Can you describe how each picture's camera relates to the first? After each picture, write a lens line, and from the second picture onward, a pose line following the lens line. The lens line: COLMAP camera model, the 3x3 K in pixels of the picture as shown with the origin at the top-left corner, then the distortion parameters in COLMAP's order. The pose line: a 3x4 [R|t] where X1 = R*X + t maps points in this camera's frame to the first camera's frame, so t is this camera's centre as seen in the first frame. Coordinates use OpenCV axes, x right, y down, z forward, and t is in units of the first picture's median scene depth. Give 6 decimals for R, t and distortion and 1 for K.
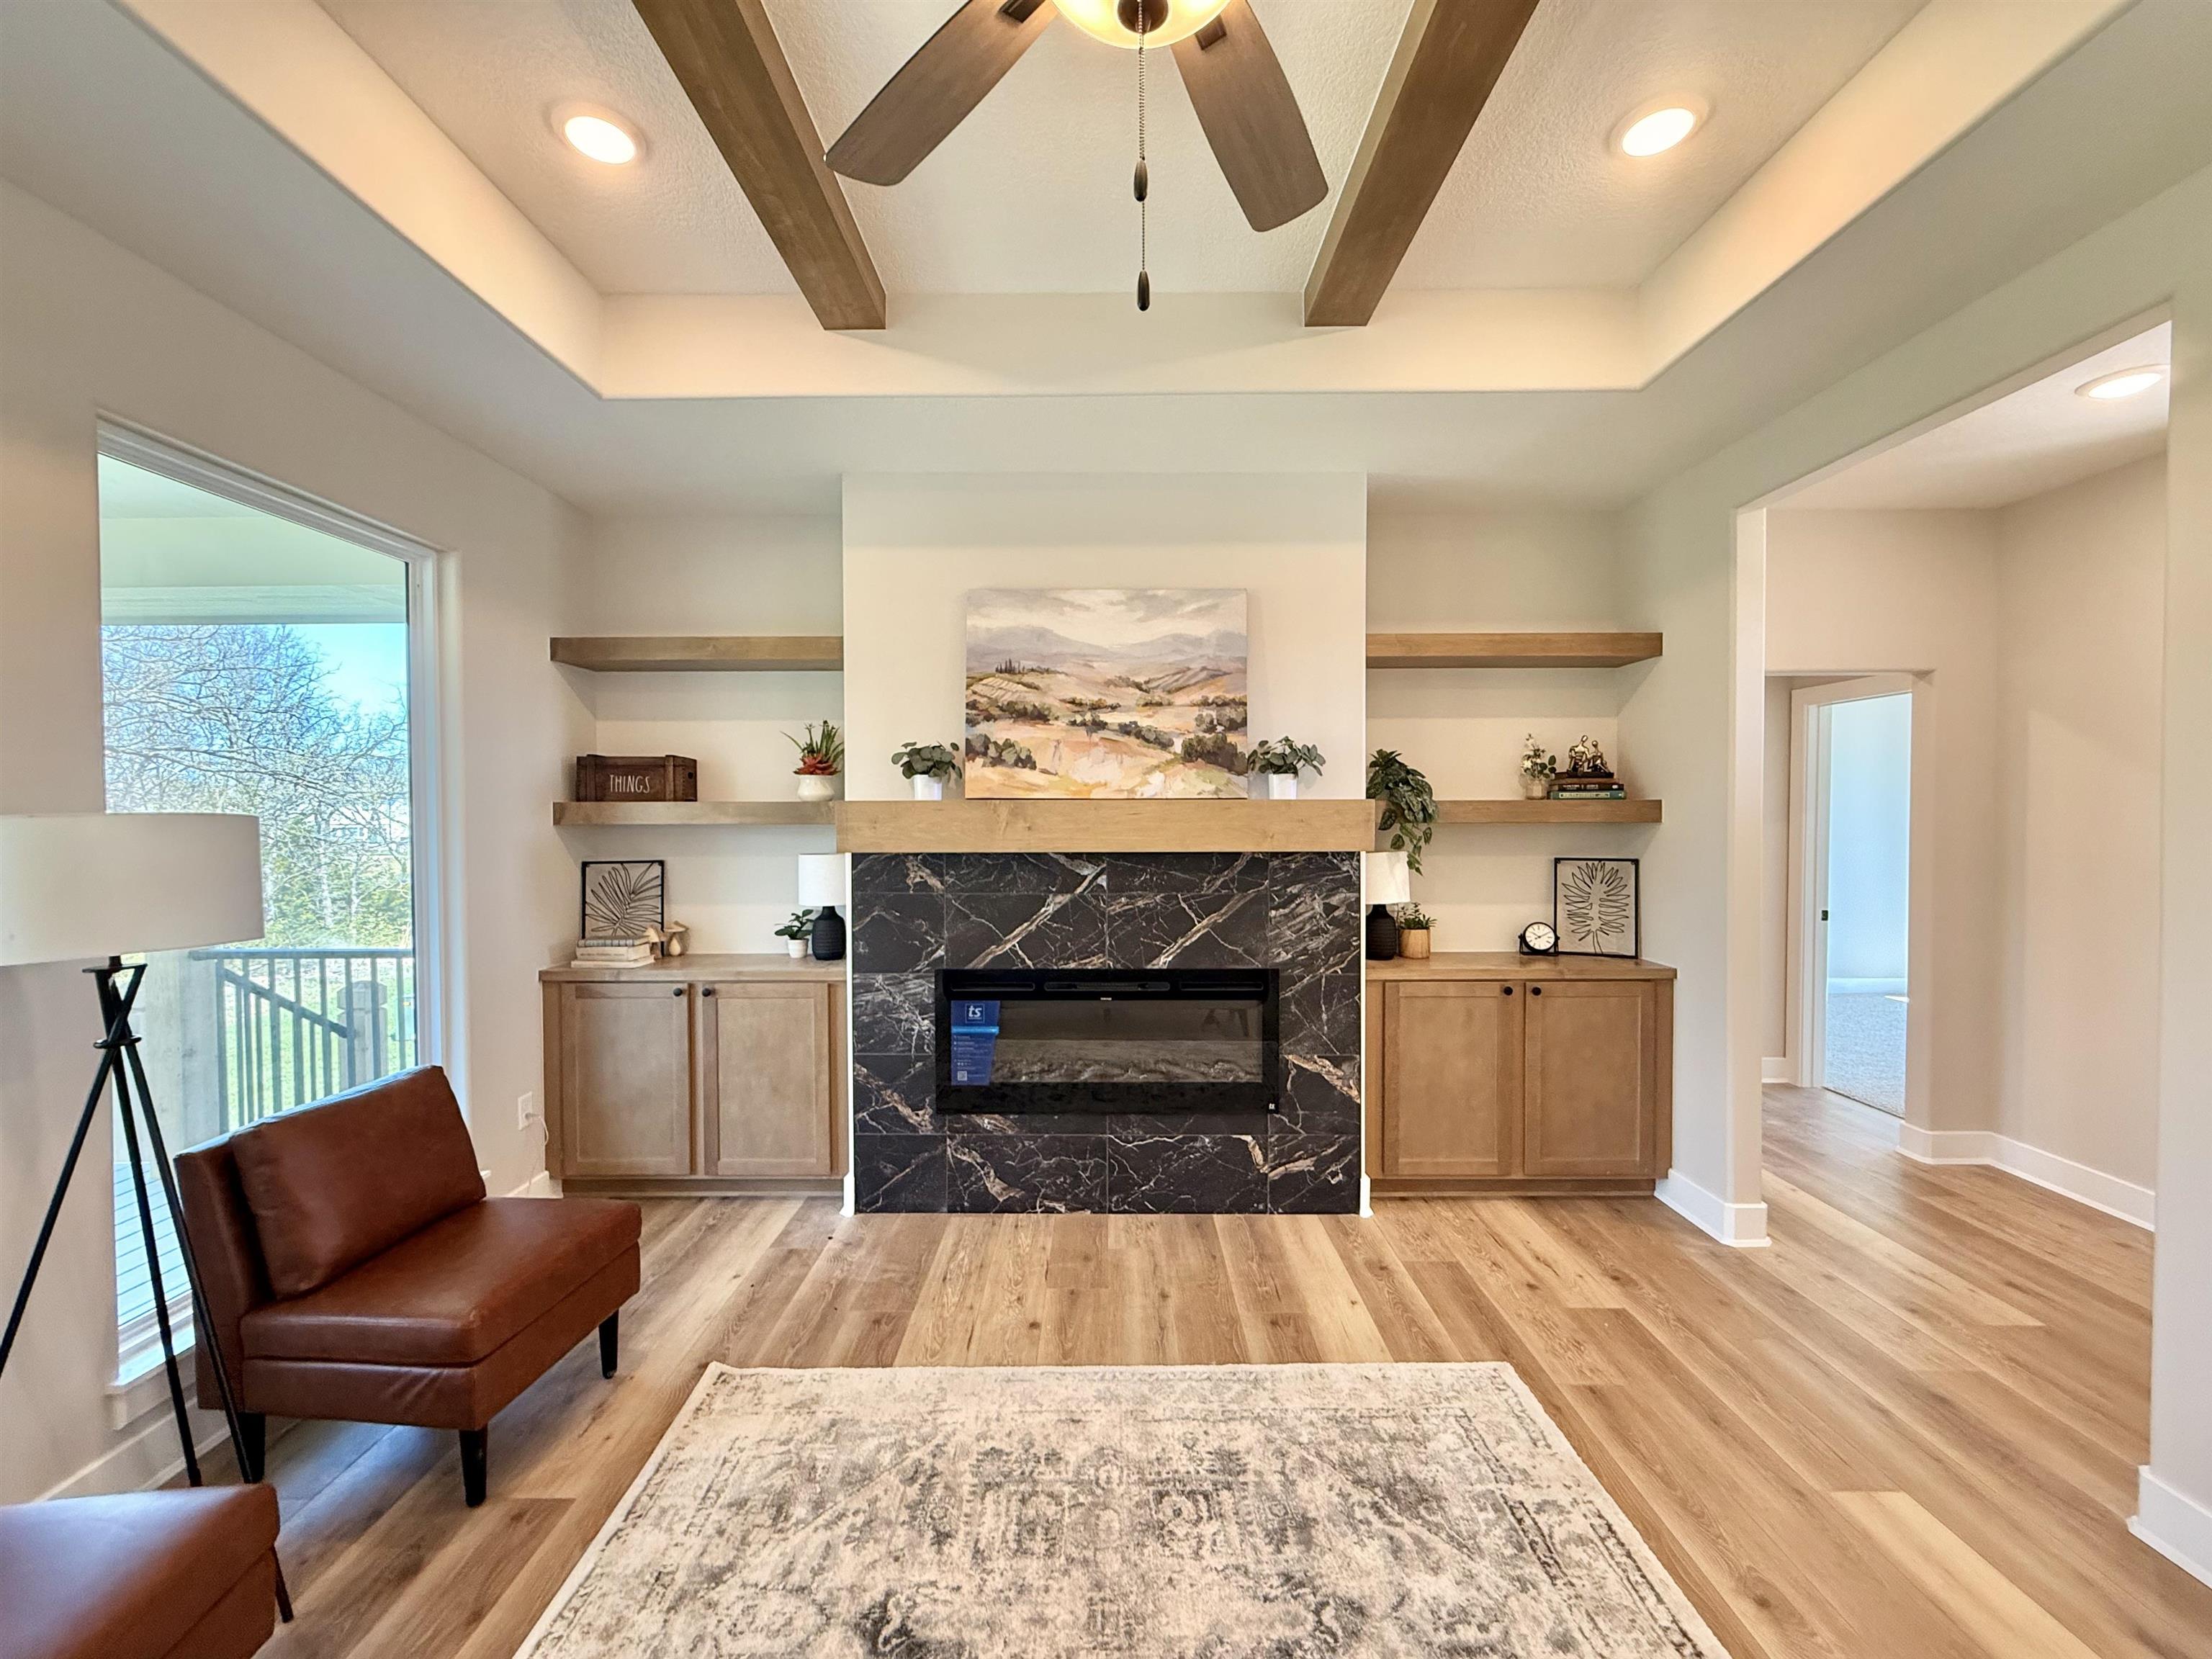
lens RADIAL K [[878.9, 0, 1100.4], [0, 878.9, 833.8], [0, 0, 1]] dist [0.000782, 0.000159]
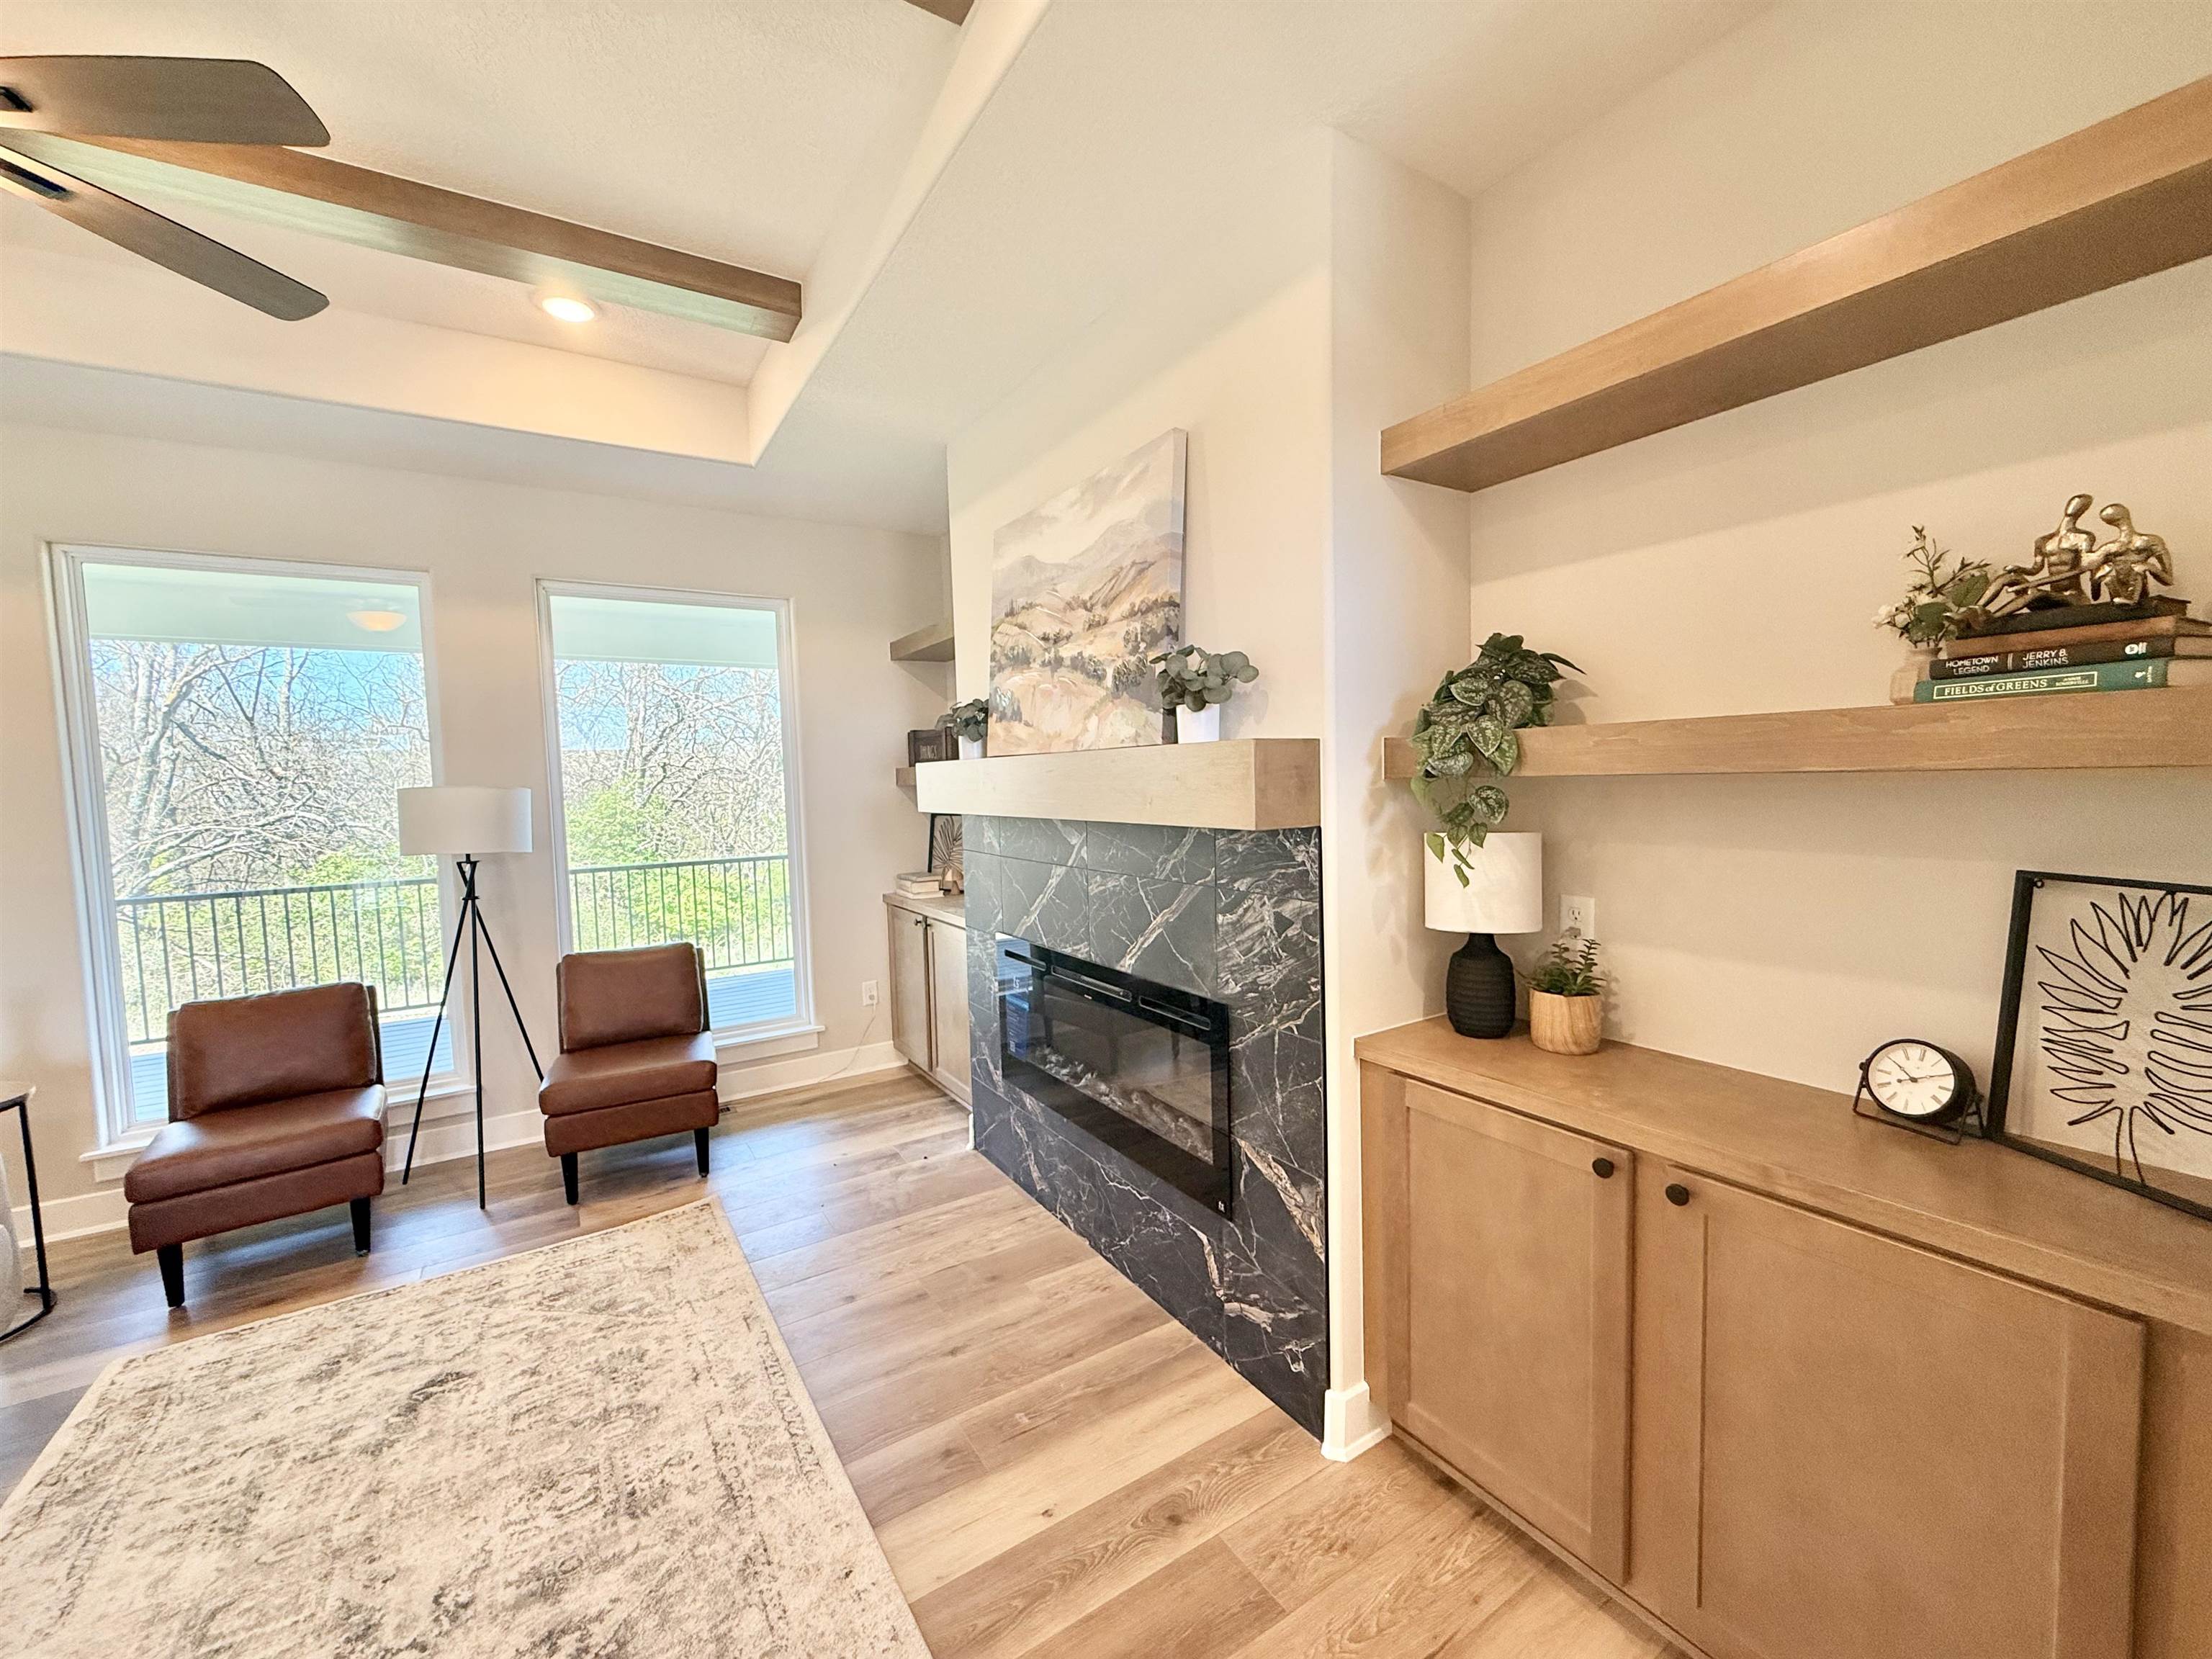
lens RADIAL K [[878.9, 0, 1100.9], [0, 878.9, 833.9], [0, 0, 1]] dist [0.000782, 0.000159]
pose [[0.536938, 0.044356, -0.842455, 0.696955], [0.004596, 0.998448, 0.055499, -0.009342], [0.843609, -0.033671, 0.535900, 0.576906]]
